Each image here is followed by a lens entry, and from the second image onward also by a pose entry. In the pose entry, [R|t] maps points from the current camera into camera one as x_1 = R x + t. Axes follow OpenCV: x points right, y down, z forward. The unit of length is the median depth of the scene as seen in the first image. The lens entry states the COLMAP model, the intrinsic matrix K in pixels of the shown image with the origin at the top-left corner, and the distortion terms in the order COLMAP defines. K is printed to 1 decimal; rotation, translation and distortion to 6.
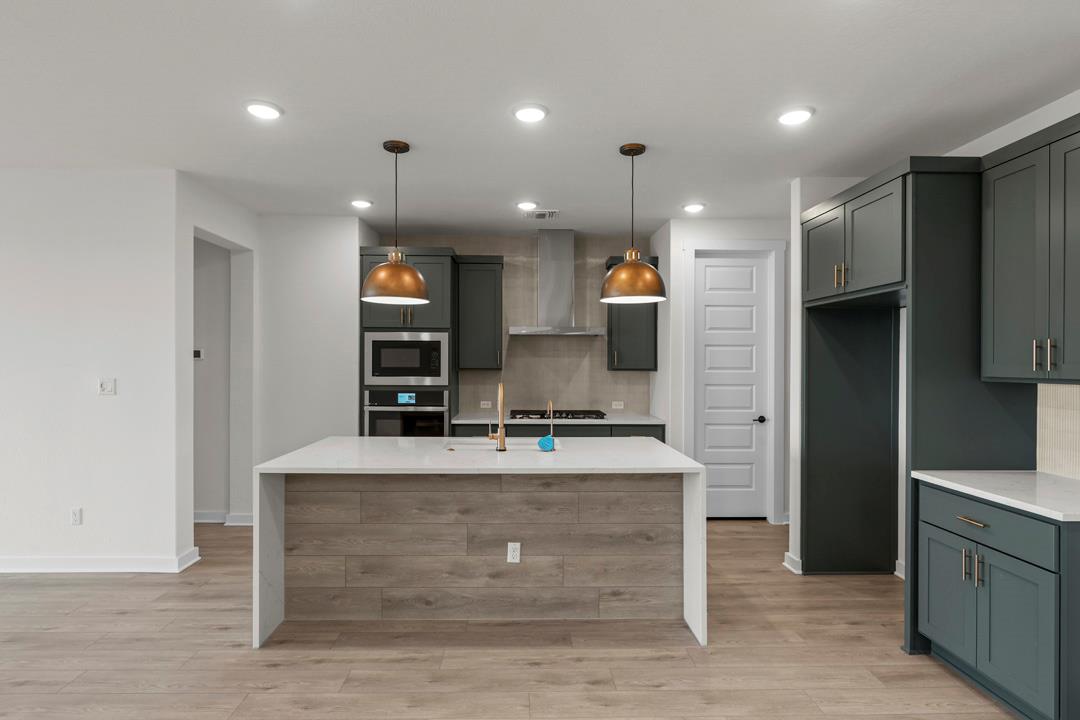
lens RADIAL K [[540.9, 0, 532.9], [0, 540.9, 360.8], [0, 0, 1]] dist [-0.008158, 0.001755]
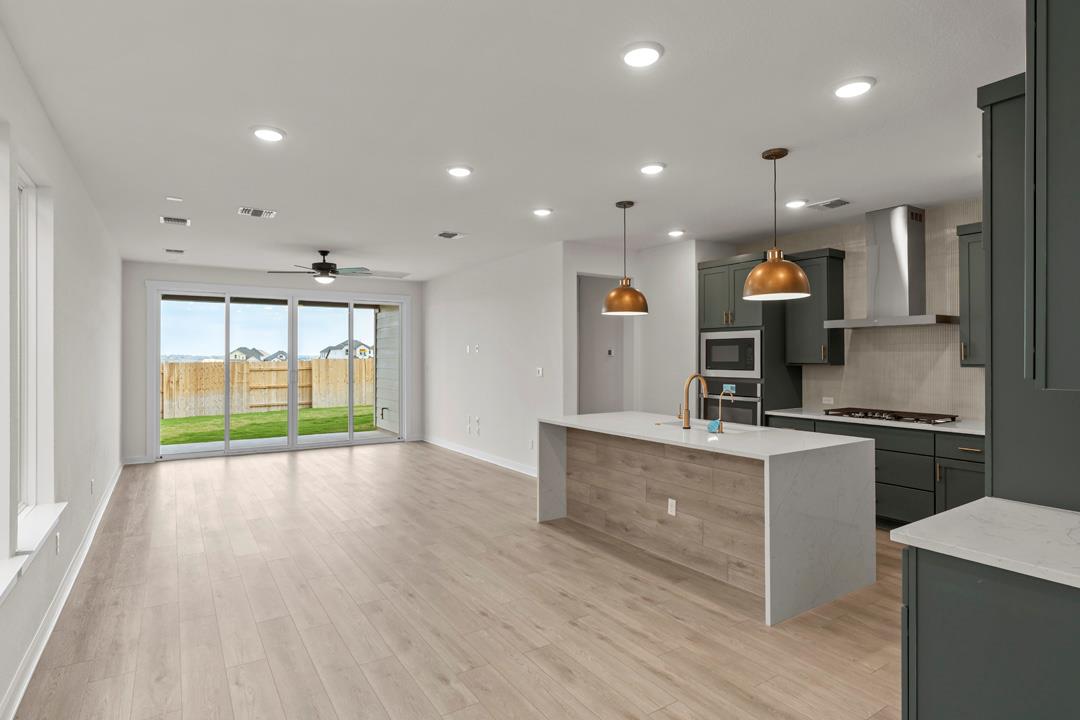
lens RADIAL K [[566.5, 0, 541.3], [0, 566.5, 347.3], [0, 0, 1]] dist [-0.001300, 0.004290]
pose [[0.531731, -0.019424, -0.846690, 0.929120], [0.005230, 0.999793, -0.019652, 0.004643], [0.846897, 0.006021, 0.531723, 0.031608]]
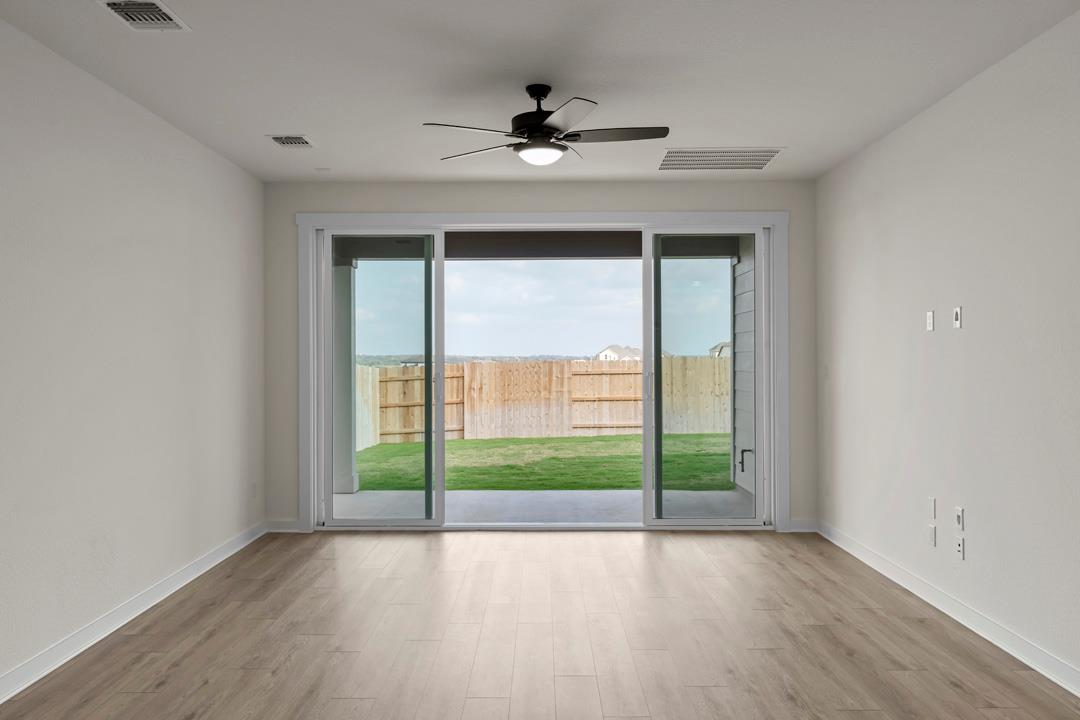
lens RADIAL K [[774.9, 0, 556.4], [0, 774.9, 358.4], [0, 0, 1]] dist [0.012470, -0.002588]
pose [[-0.017660, -0.004541, -0.999834, -0.146649], [0.006282, 0.999969, -0.004653, 0.028684], [0.999824, -0.006364, -0.017631, 0.536704]]
